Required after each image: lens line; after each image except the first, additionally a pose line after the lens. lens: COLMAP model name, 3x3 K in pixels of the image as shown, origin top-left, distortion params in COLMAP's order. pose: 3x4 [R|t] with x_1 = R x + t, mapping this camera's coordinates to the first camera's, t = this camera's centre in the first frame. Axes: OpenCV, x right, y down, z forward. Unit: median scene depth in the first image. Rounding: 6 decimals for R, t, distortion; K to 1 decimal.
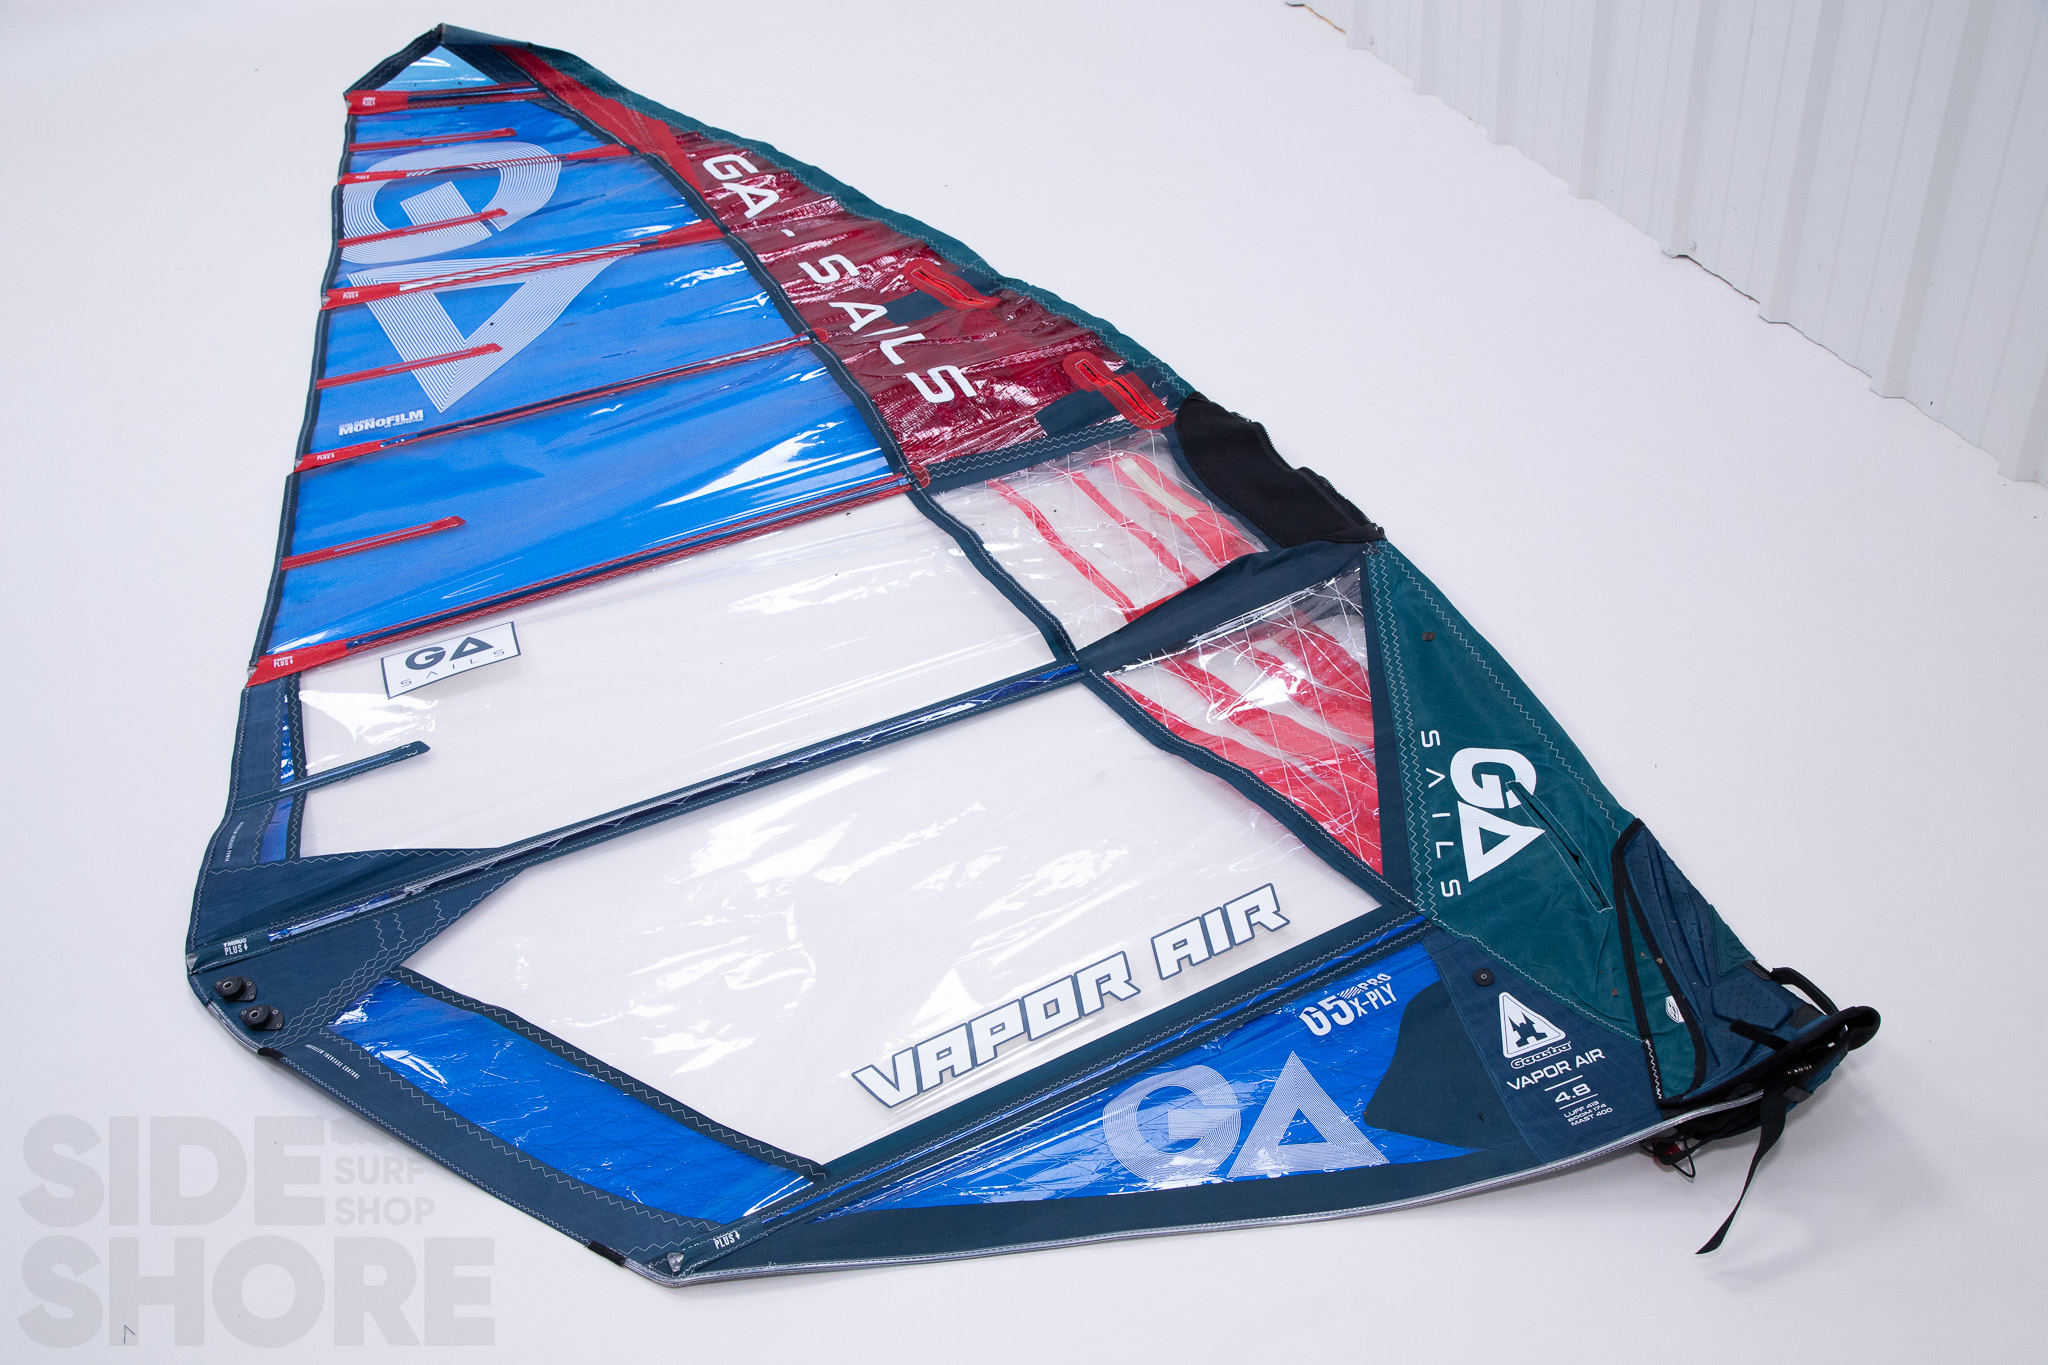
lens RADIAL K [[2020.1, 0, 1024.0], [0, 2020.1, 682.5], [0, 0, 1]] dist [-0.001359, 0.018715]
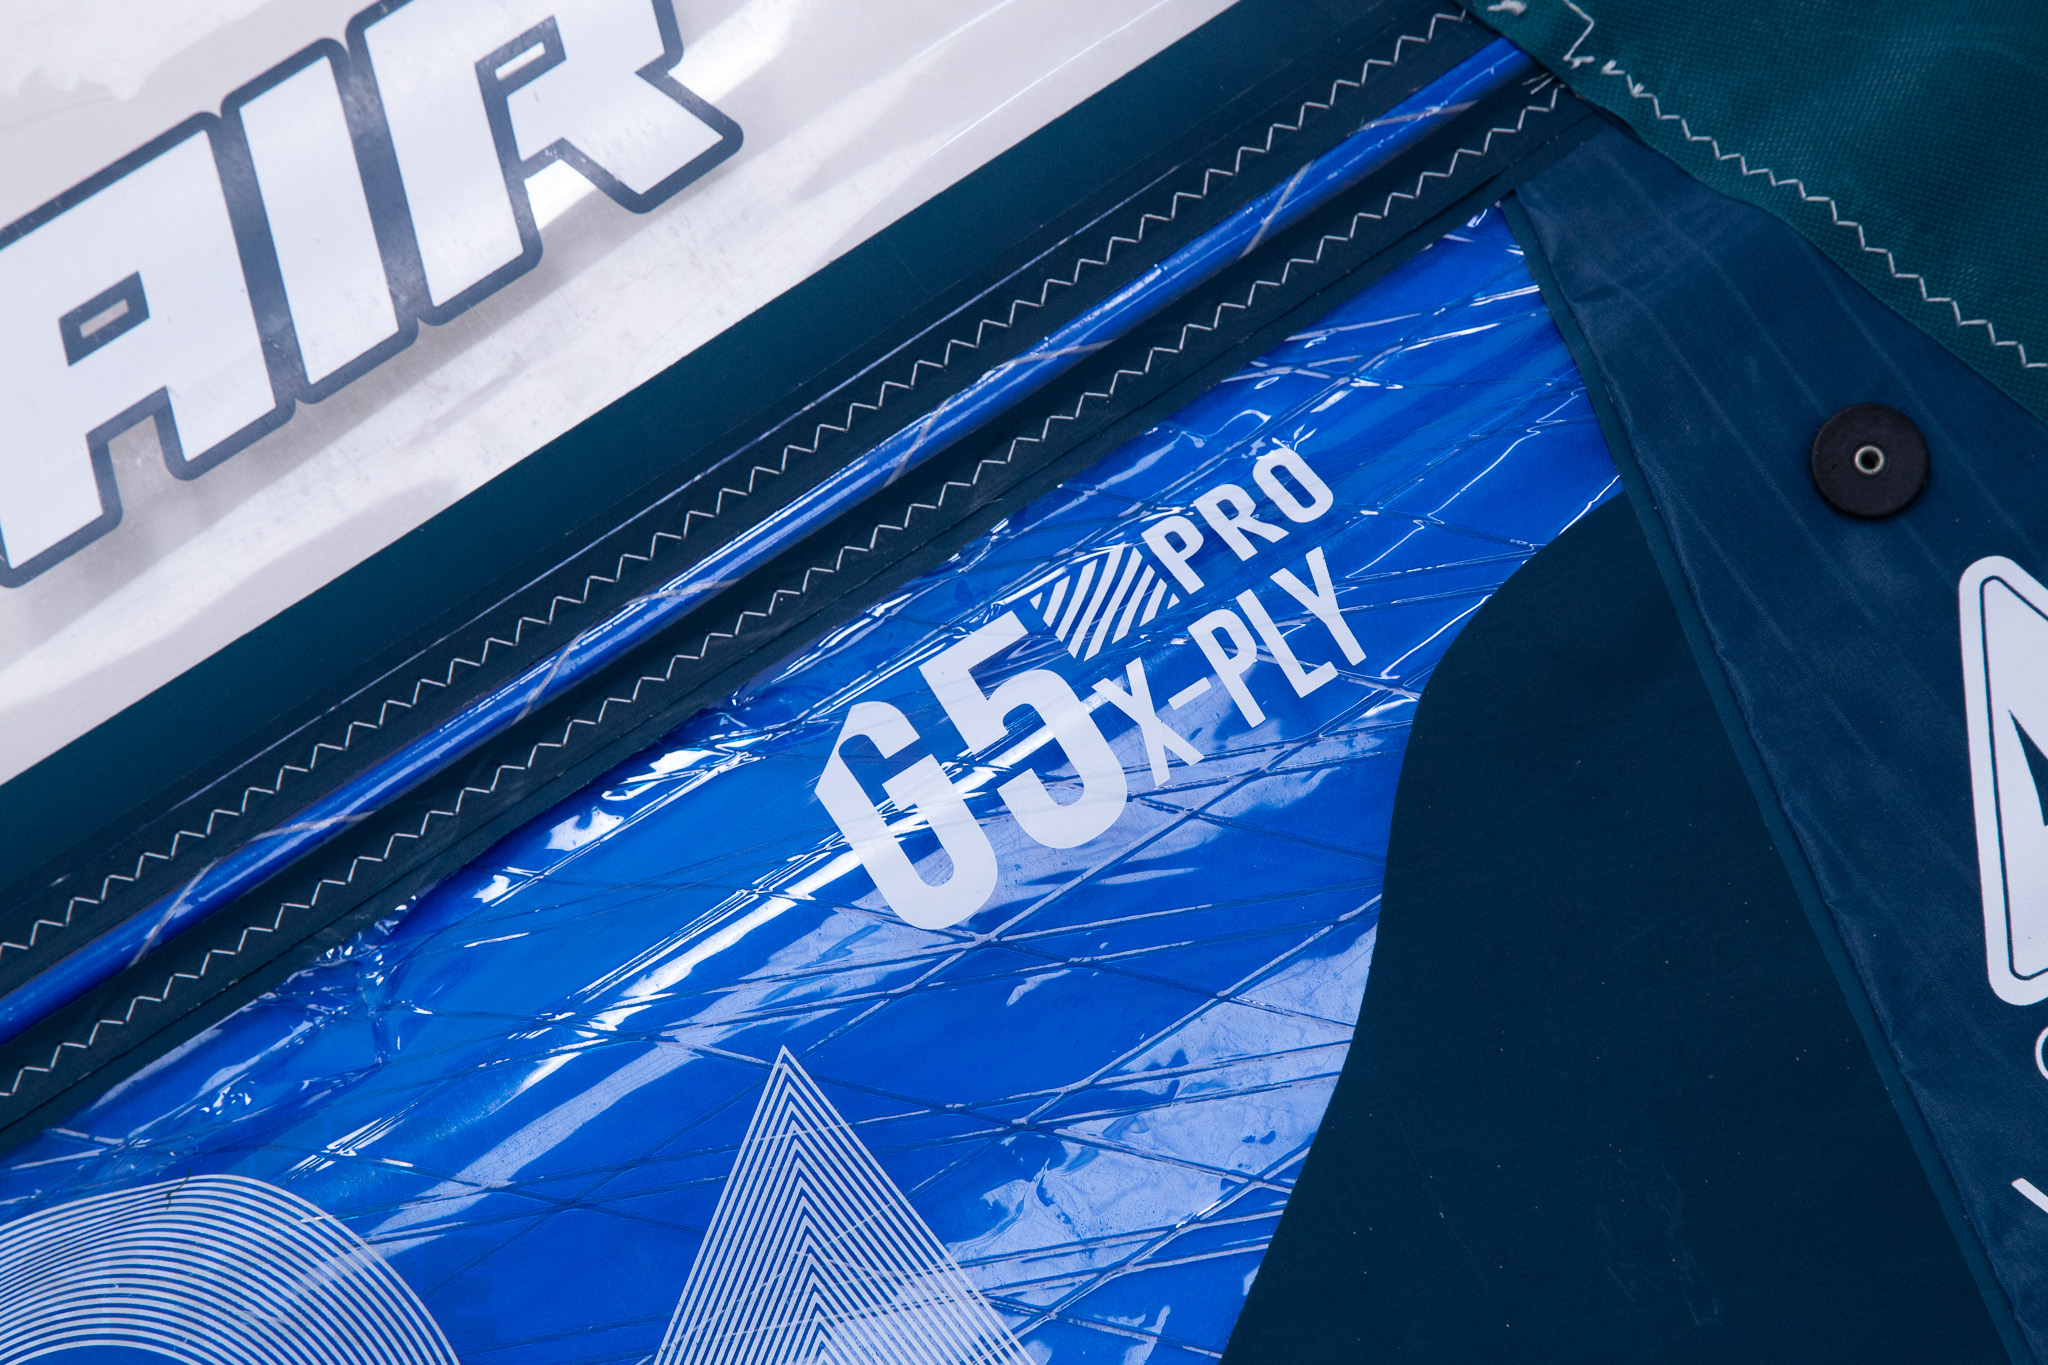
lens RADIAL K [[5602.6, 0, 1024.0], [0, 5602.6, 682.5], [0, 0, 1]] dist [0.587849, -1.204350]
pose [[0.989006, -0.114519, 0.093558, 0.131447], [0.048233, 0.847886, 0.527980, -0.115813], [-0.139791, -0.517663, 0.844088, 0.712462]]
